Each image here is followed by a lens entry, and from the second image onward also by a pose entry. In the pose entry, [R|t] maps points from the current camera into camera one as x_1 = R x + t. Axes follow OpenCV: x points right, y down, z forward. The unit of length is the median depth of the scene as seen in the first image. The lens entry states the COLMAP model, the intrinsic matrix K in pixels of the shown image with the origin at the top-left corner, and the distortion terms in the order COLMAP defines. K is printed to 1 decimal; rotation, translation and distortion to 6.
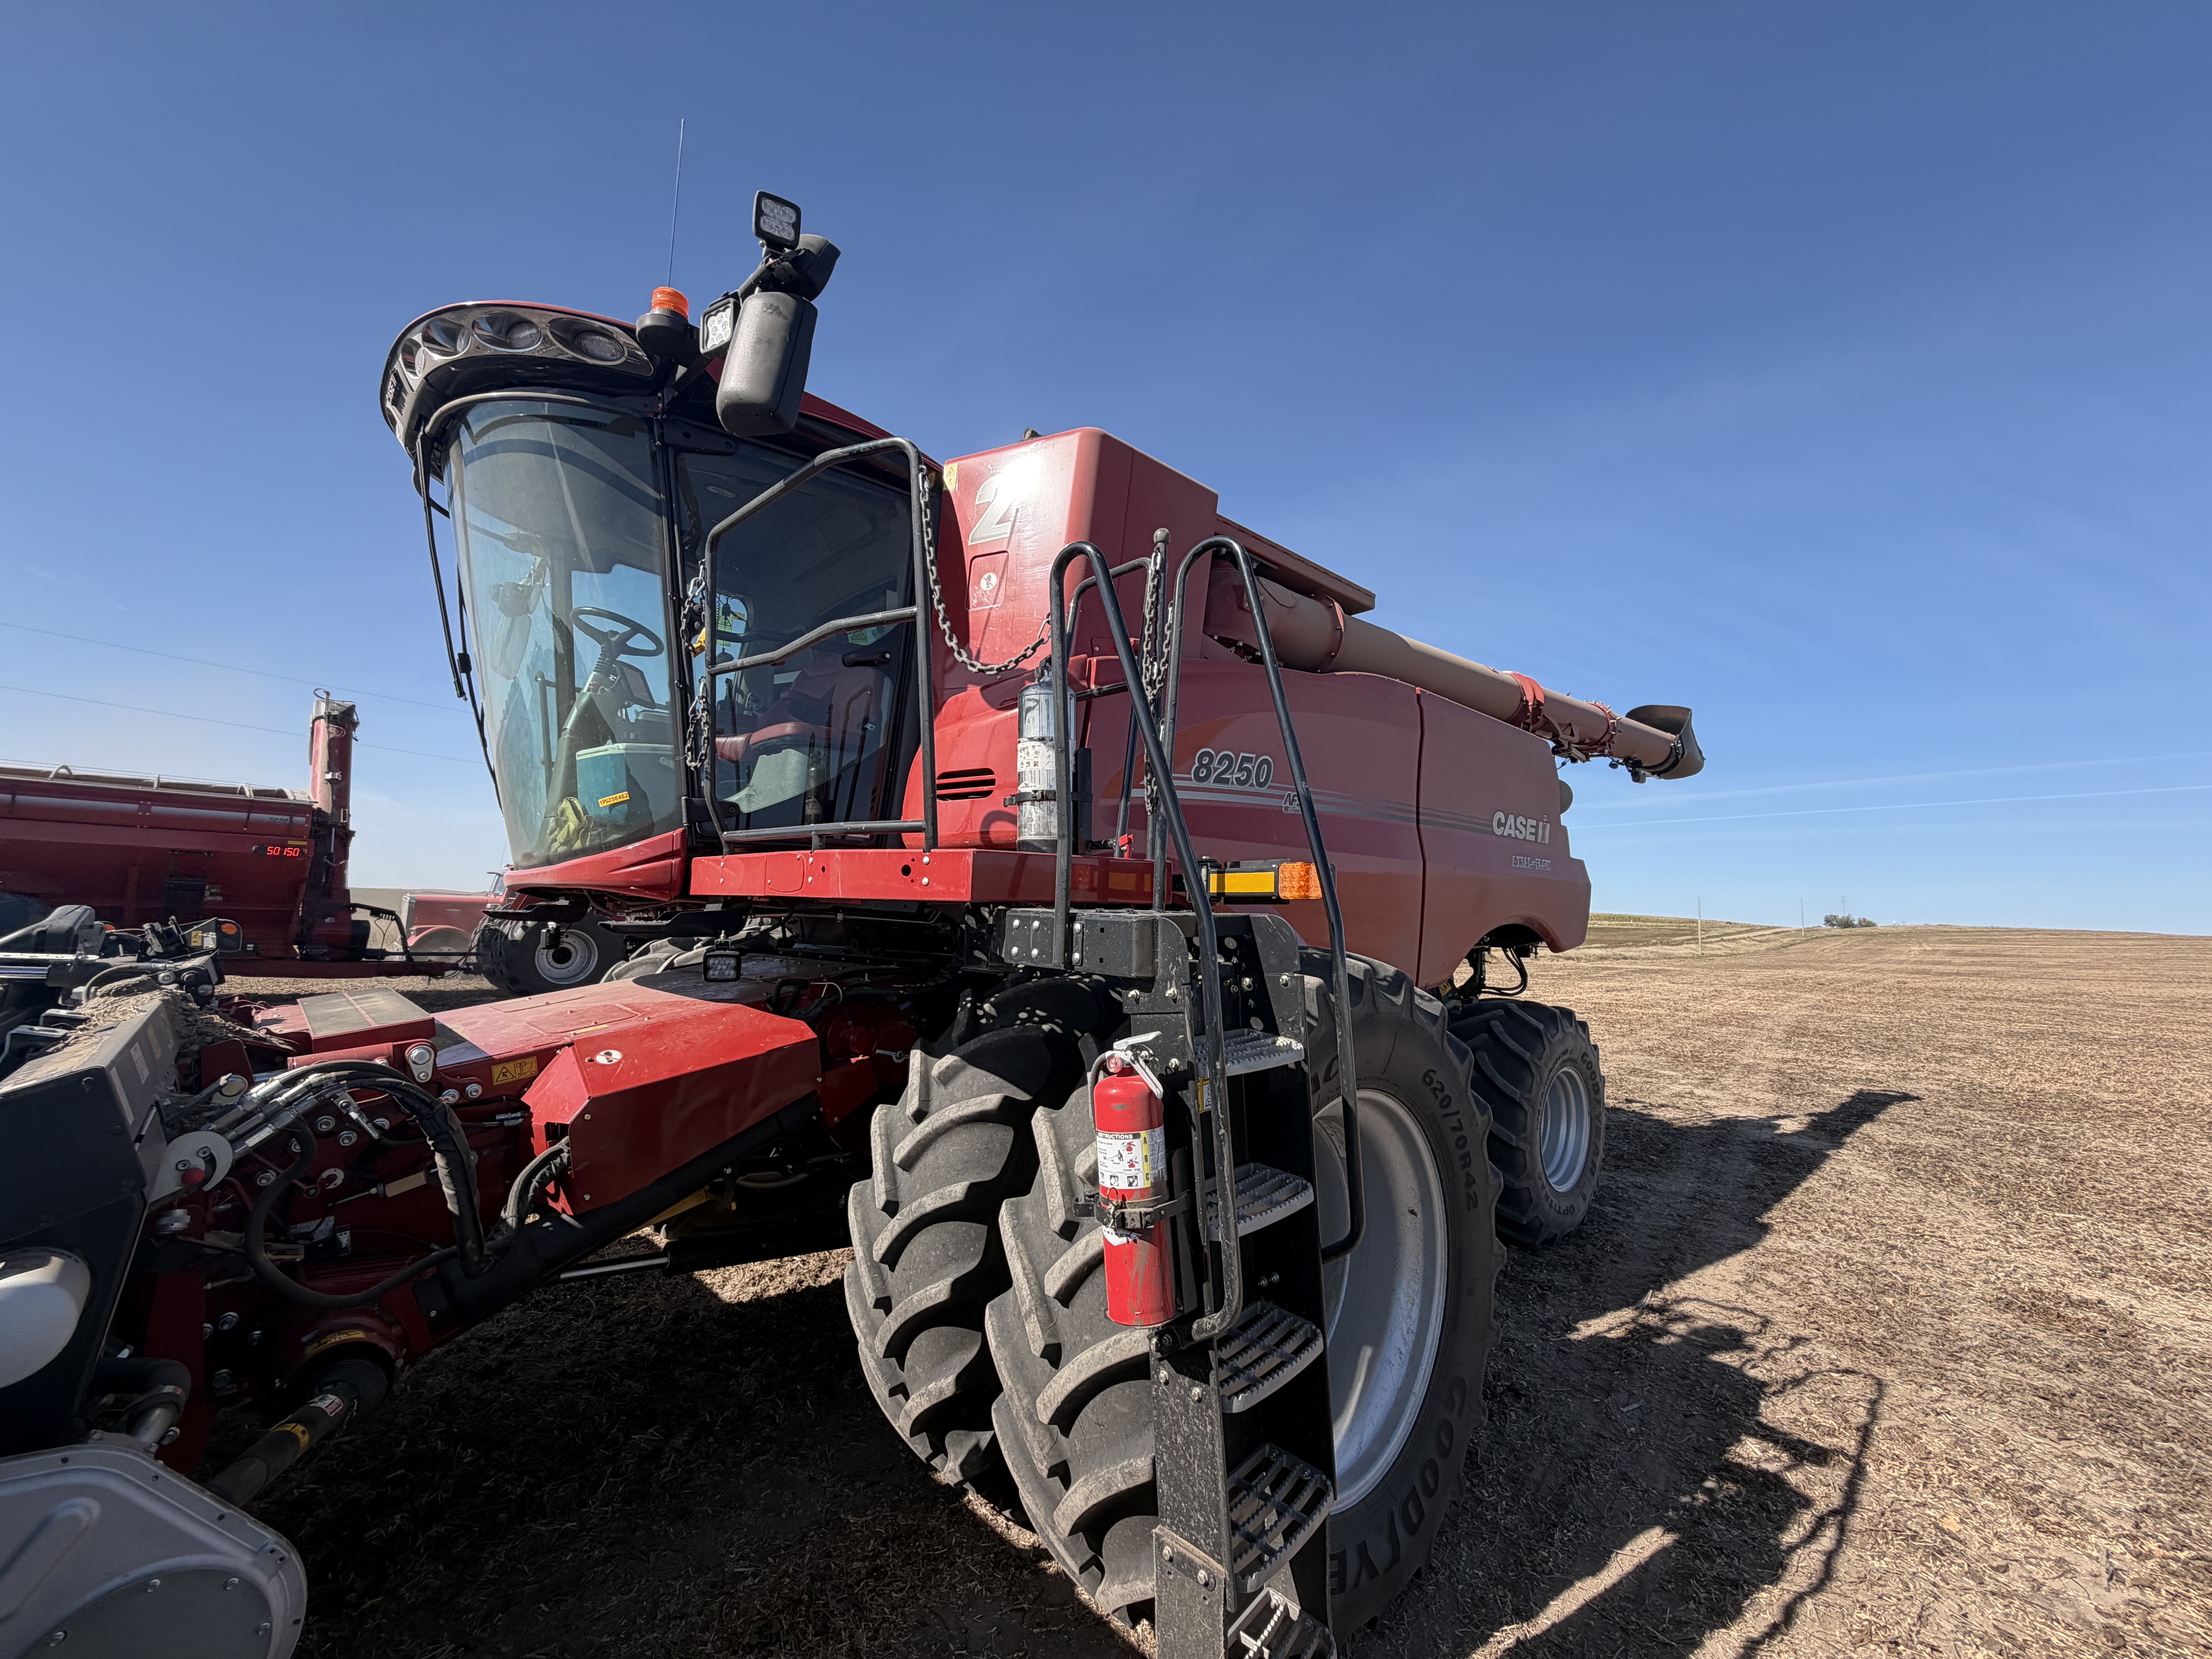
lens RADIAL K [[870.7, 0, 1106.0], [0, 870.7, 829.5], [0, 0, 1]] dist [-0.008262, 0.000023]
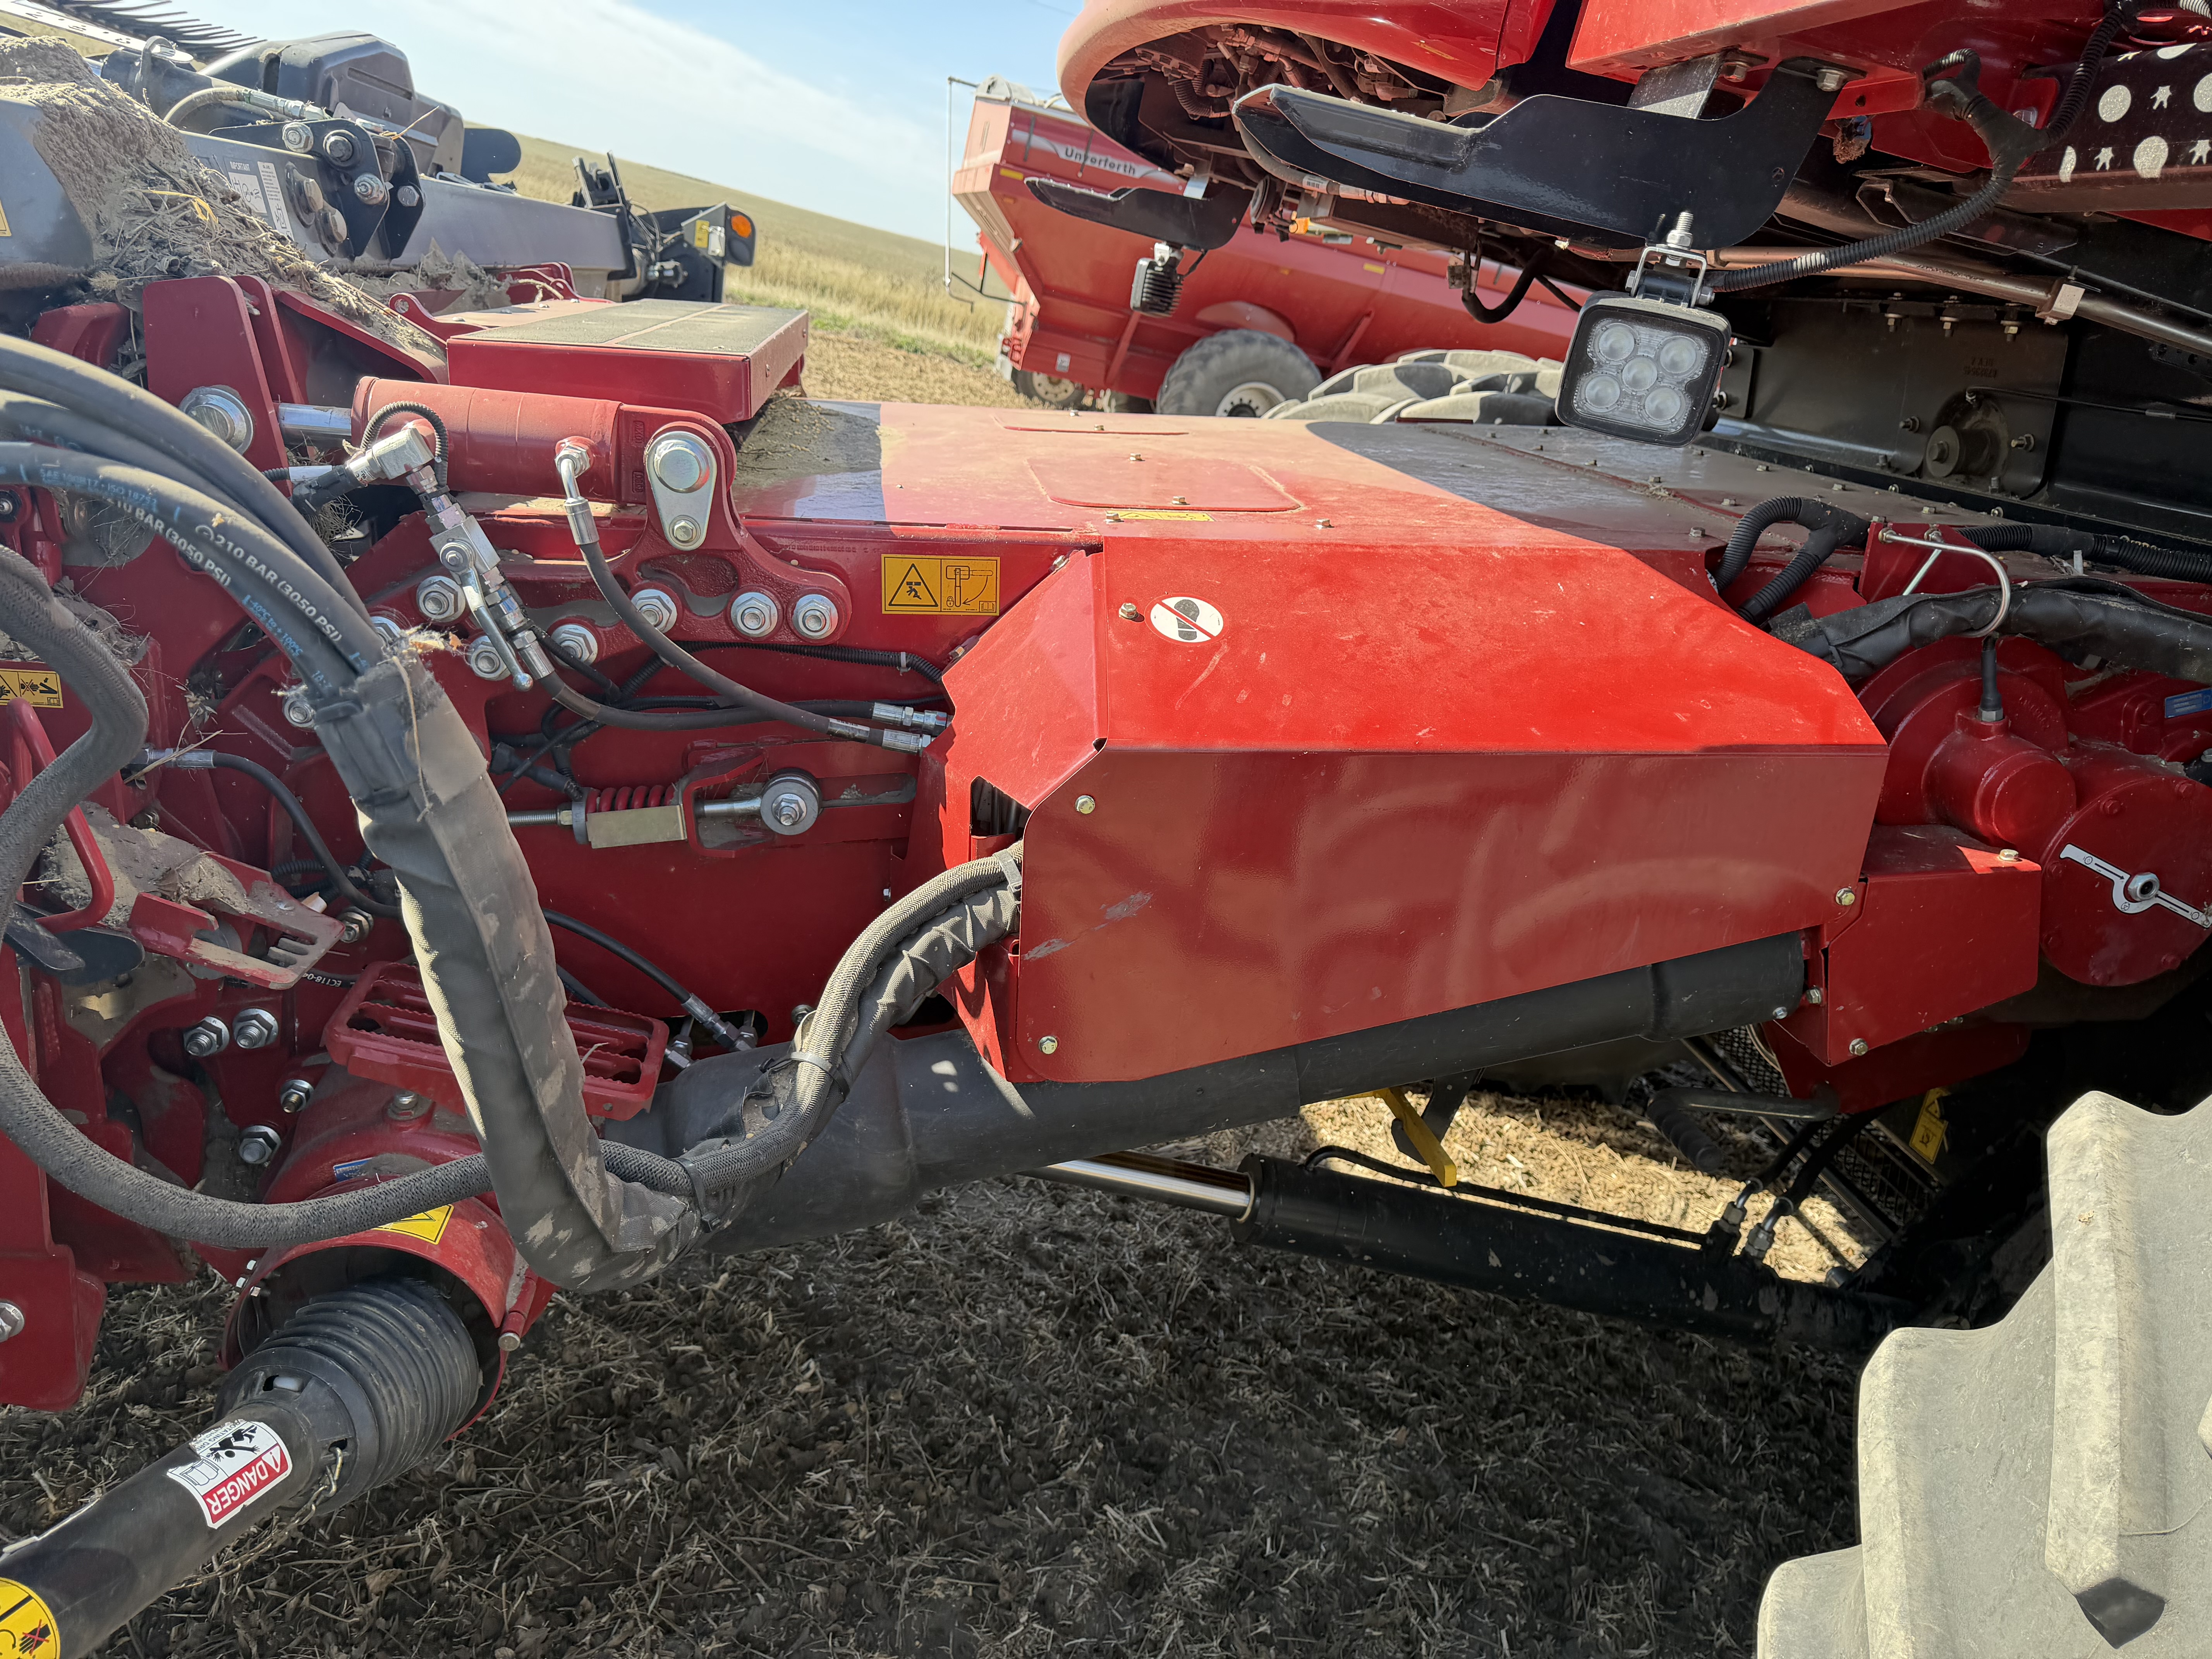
lens RADIAL K [[1699.1, 0, 1106.0], [0, 1699.1, 829.5], [0, 0, 1]] dist [0.112712, -0.253240]
pose [[0.796431, 0.320363, -0.512899, -0.274964], [-0.137082, 0.921709, 0.362851, 0.121843], [0.588987, -0.218677, 0.777994, 0.517297]]
